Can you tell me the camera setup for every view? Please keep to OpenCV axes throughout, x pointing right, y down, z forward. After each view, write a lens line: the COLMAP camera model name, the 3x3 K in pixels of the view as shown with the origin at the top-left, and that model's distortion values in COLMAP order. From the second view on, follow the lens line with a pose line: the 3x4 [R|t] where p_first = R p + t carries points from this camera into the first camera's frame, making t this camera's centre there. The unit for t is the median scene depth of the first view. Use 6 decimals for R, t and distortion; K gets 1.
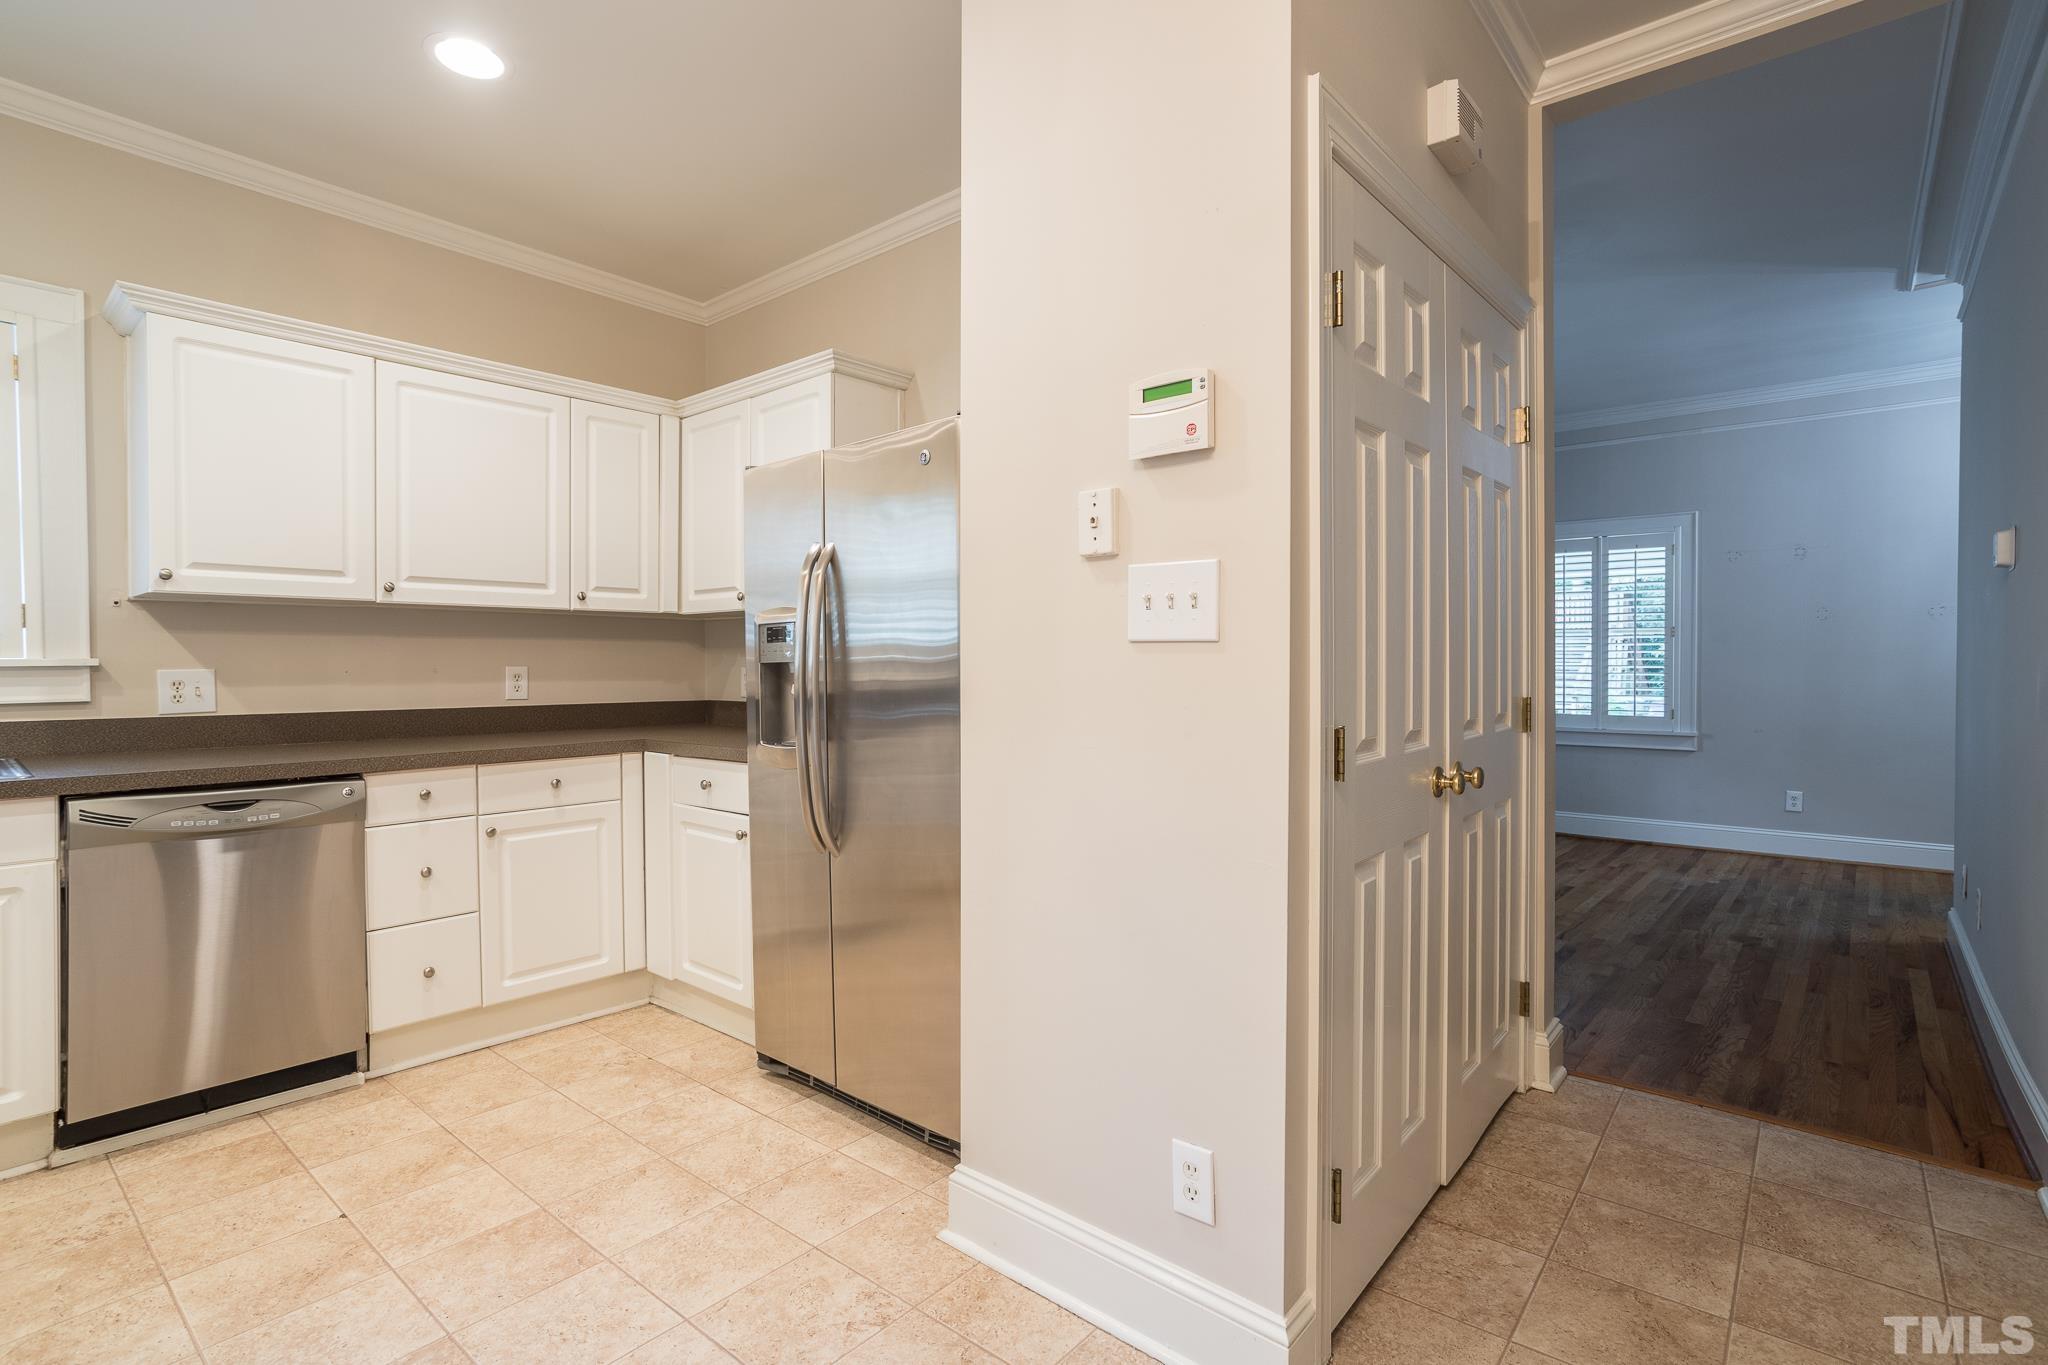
lens RADIAL K [[1011.9, 0, 1019.8], [0, 1011.9, 673.8], [0, 0, 1]] dist [-0.046301, 0.031222]
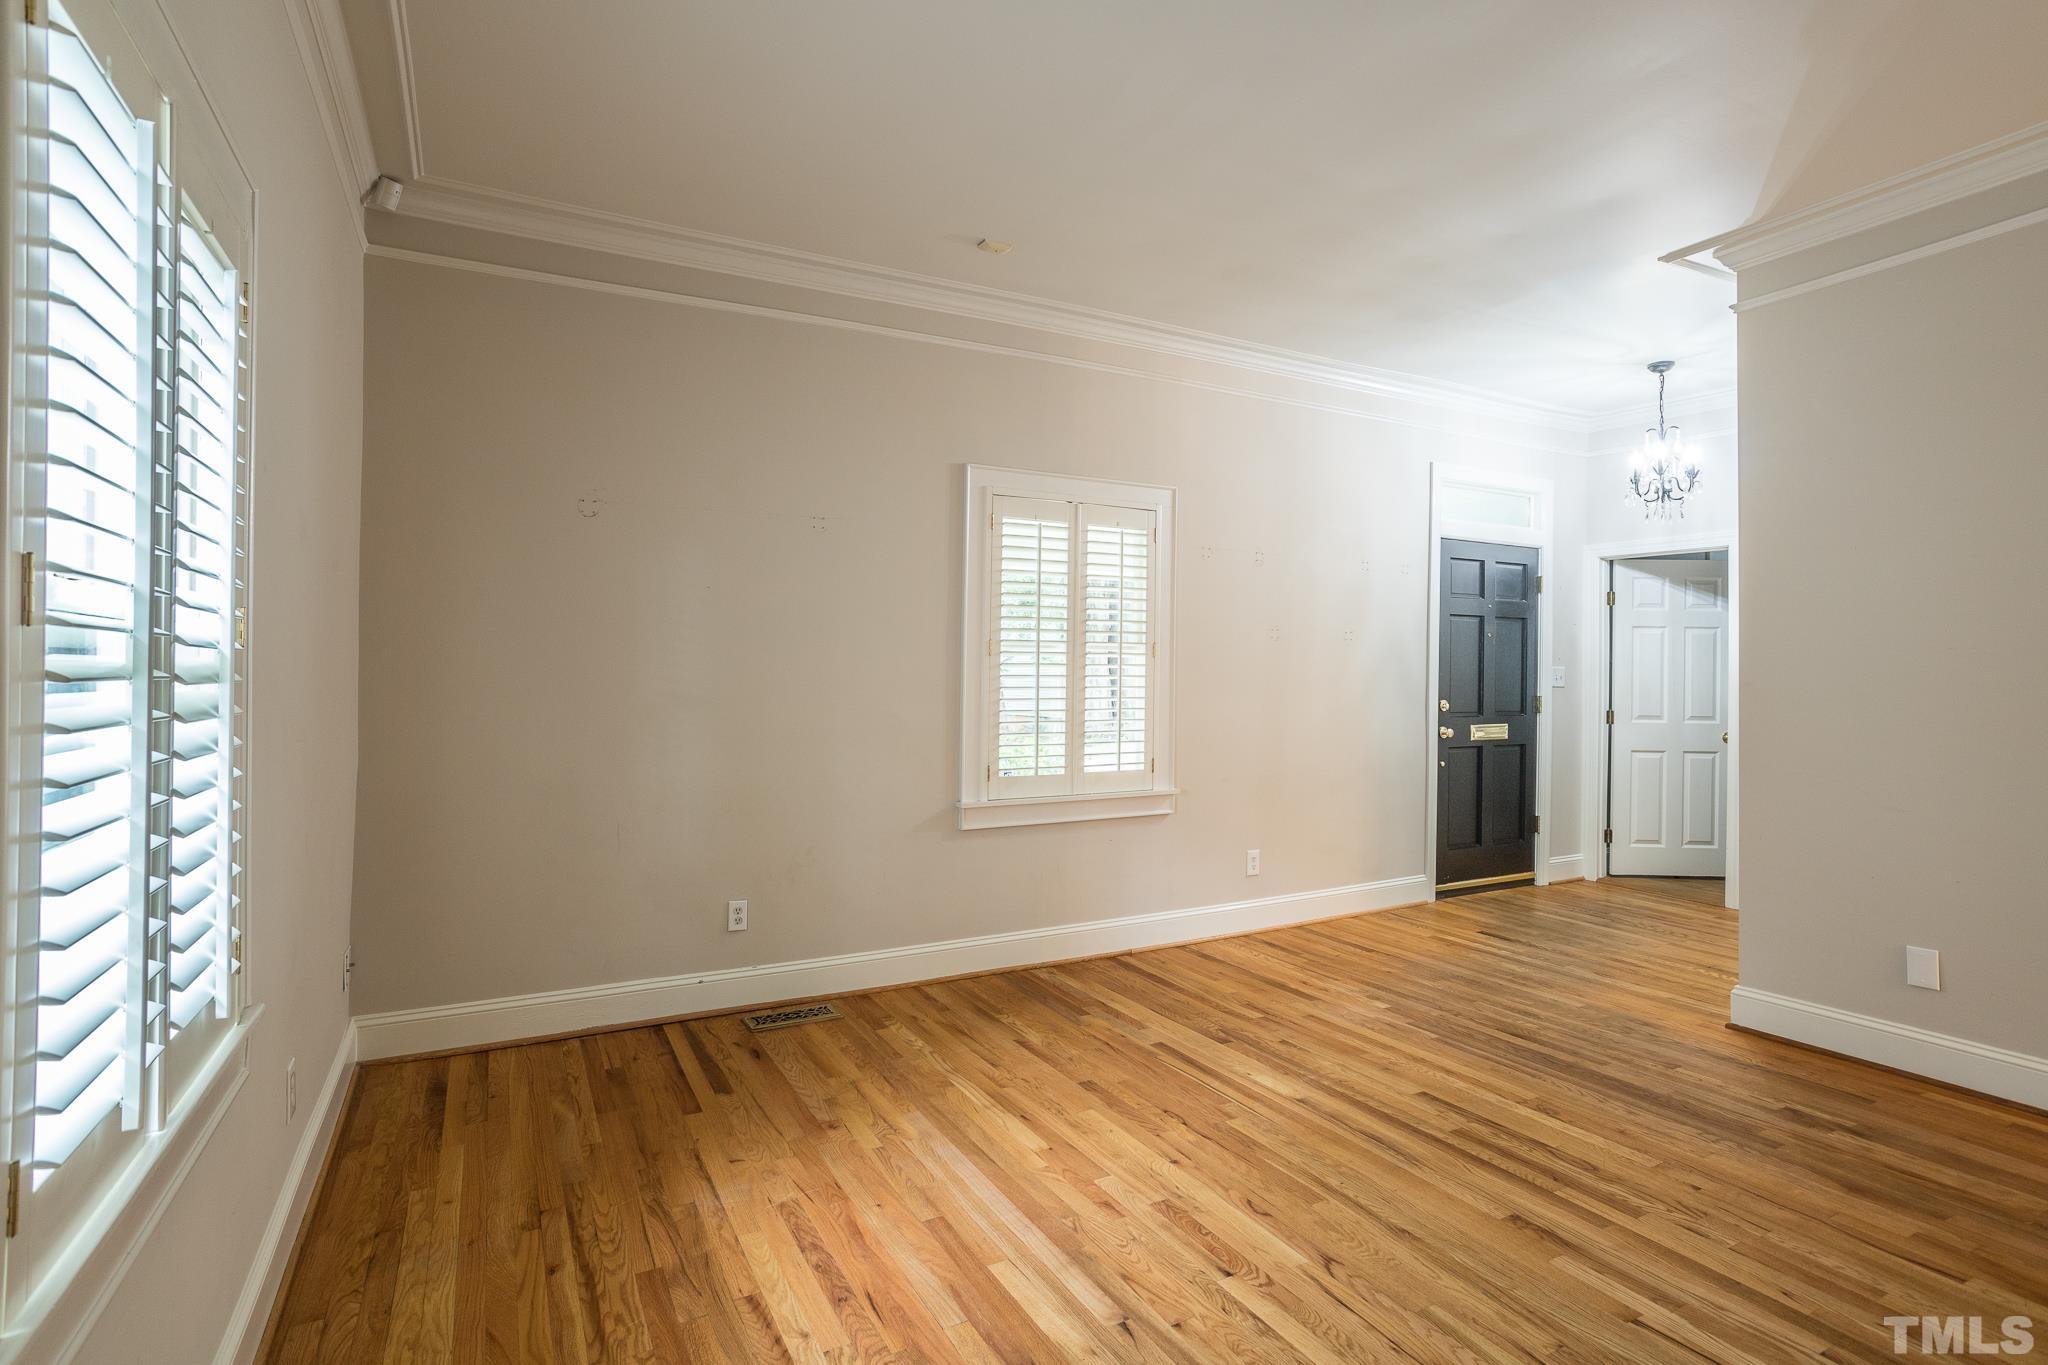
lens RADIAL K [[1011.9, 0, 1029.8], [0, 1011.9, 691.7], [0, 0, 1]] dist [-0.046301, 0.031222]
pose [[0.357668, -0.013782, 0.933747, -0.135904], [0.006860, 0.999903, 0.012130, -0.053079], [-0.933824, 0.002067, 0.357728, 1.961989]]
